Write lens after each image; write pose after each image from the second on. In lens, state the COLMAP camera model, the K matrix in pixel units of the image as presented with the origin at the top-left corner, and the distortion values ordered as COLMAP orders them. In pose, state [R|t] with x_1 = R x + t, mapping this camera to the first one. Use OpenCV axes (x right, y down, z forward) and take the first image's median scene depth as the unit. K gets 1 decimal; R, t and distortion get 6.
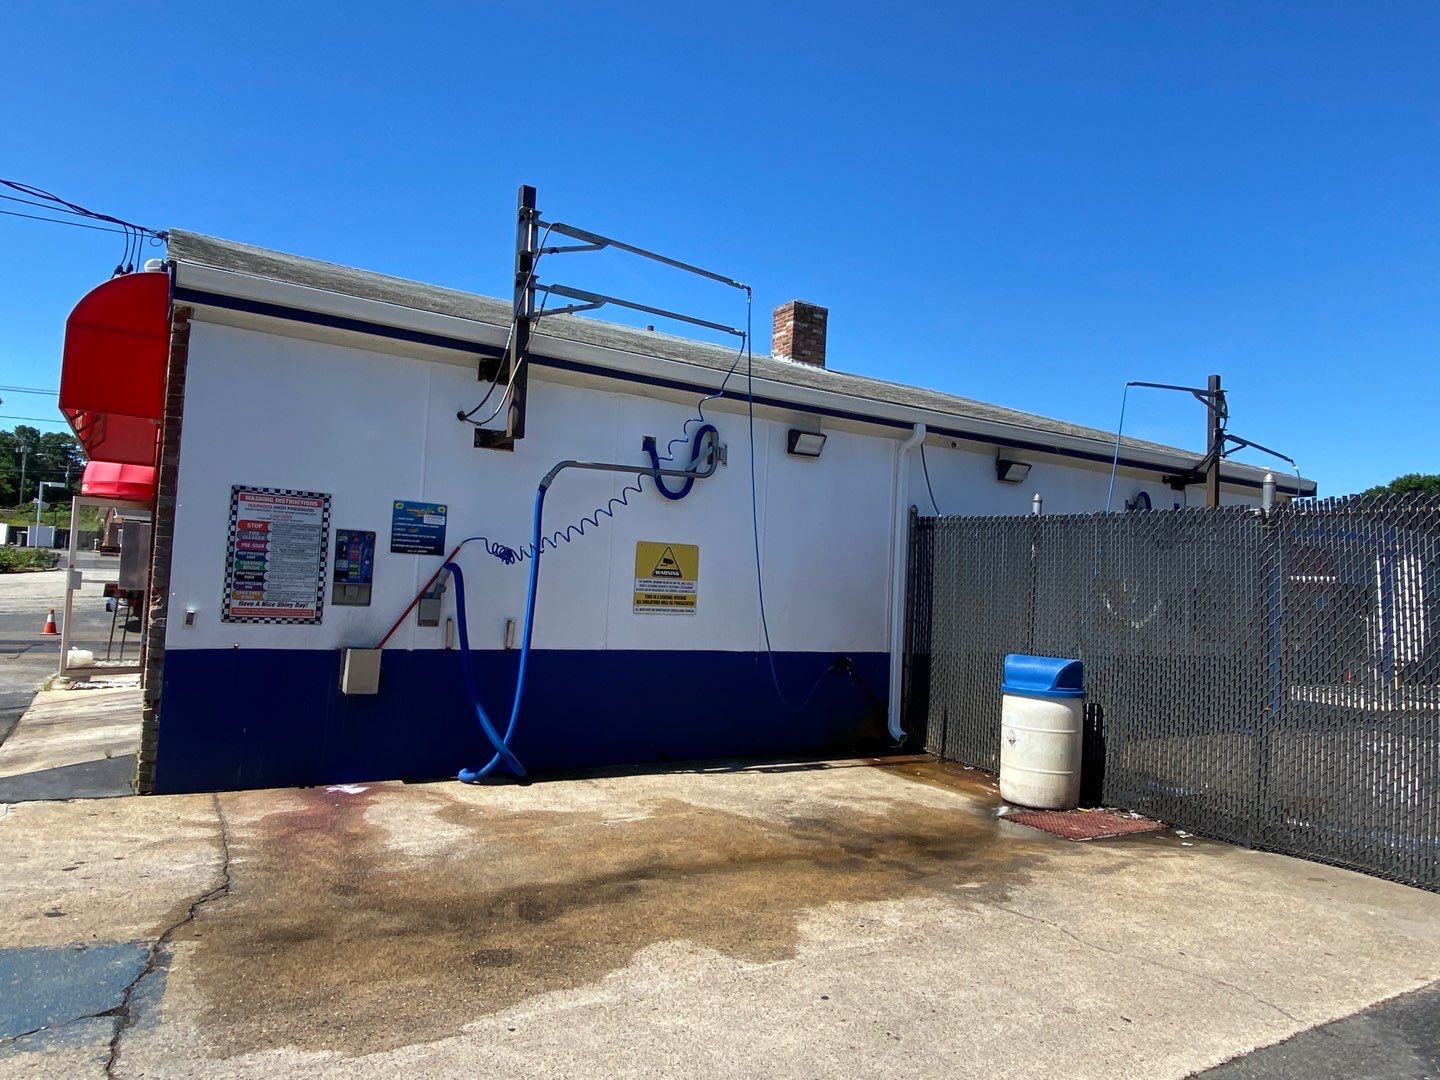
lens RADIAL K [[866.8, 0, 740.3], [0, 866.8, 538.0], [0, 0, 1]] dist [0.002475, -0.000580]
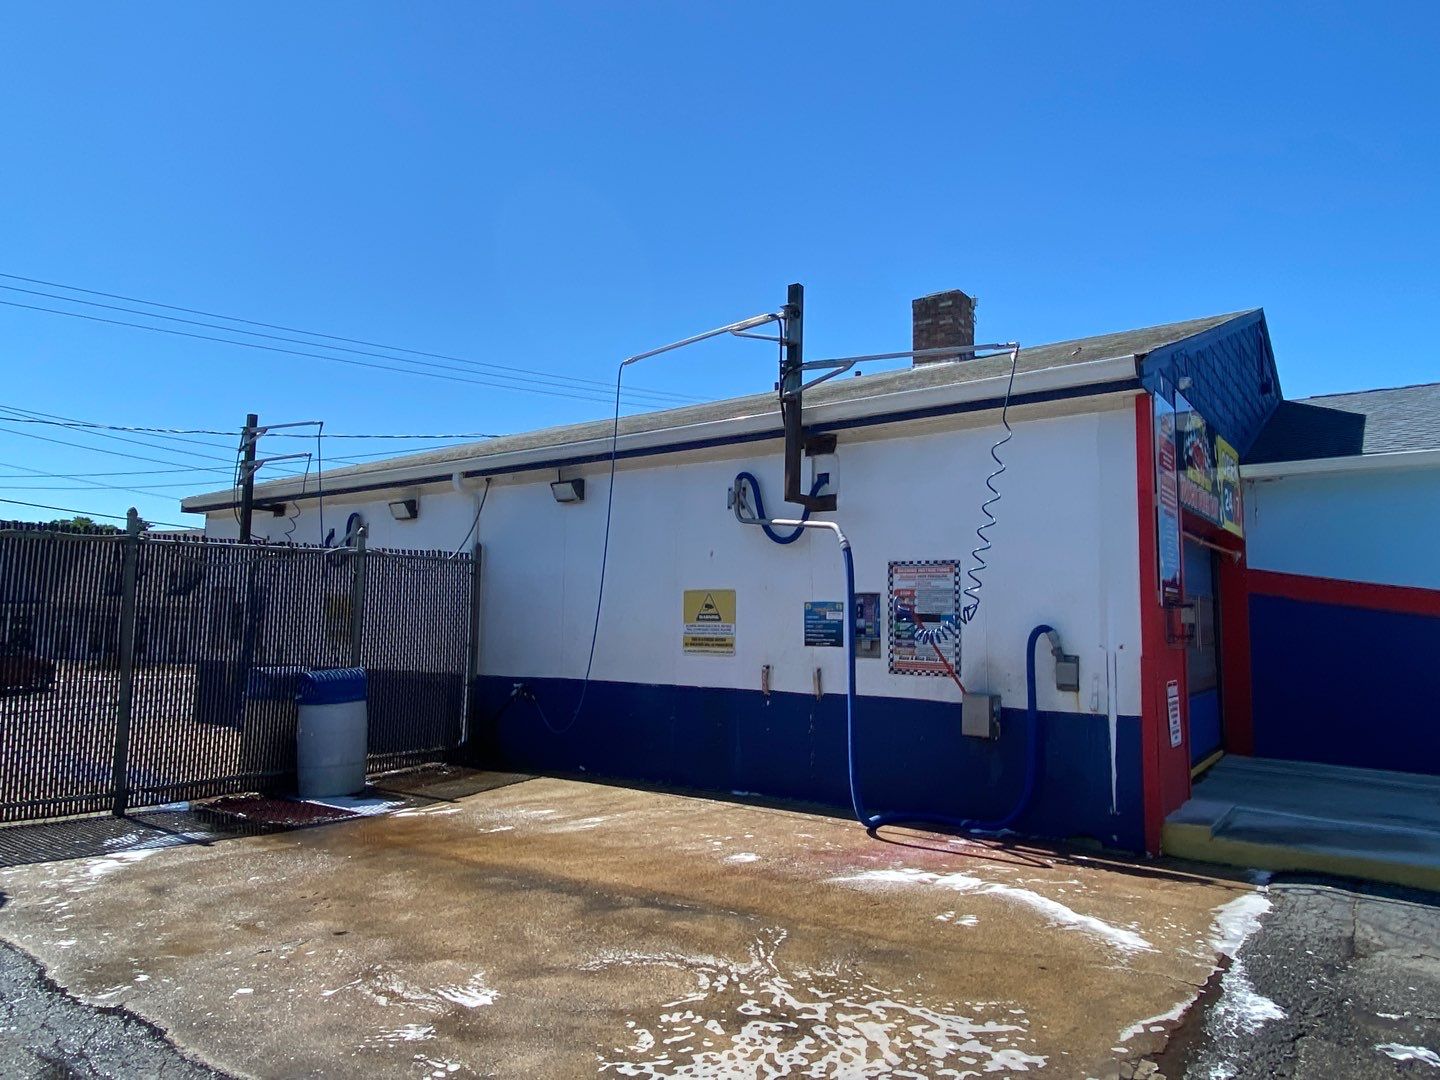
lens RADIAL K [[866.8, 0, 740.3], [0, 866.8, 538.0], [0, 0, 1]] dist [0.002475, -0.000580]
pose [[0.445108, -0.127922, -0.886293, 0.694701], [0.062133, 0.991770, -0.111942, 0.050859], [0.893319, -0.005241, 0.449393, 0.424252]]
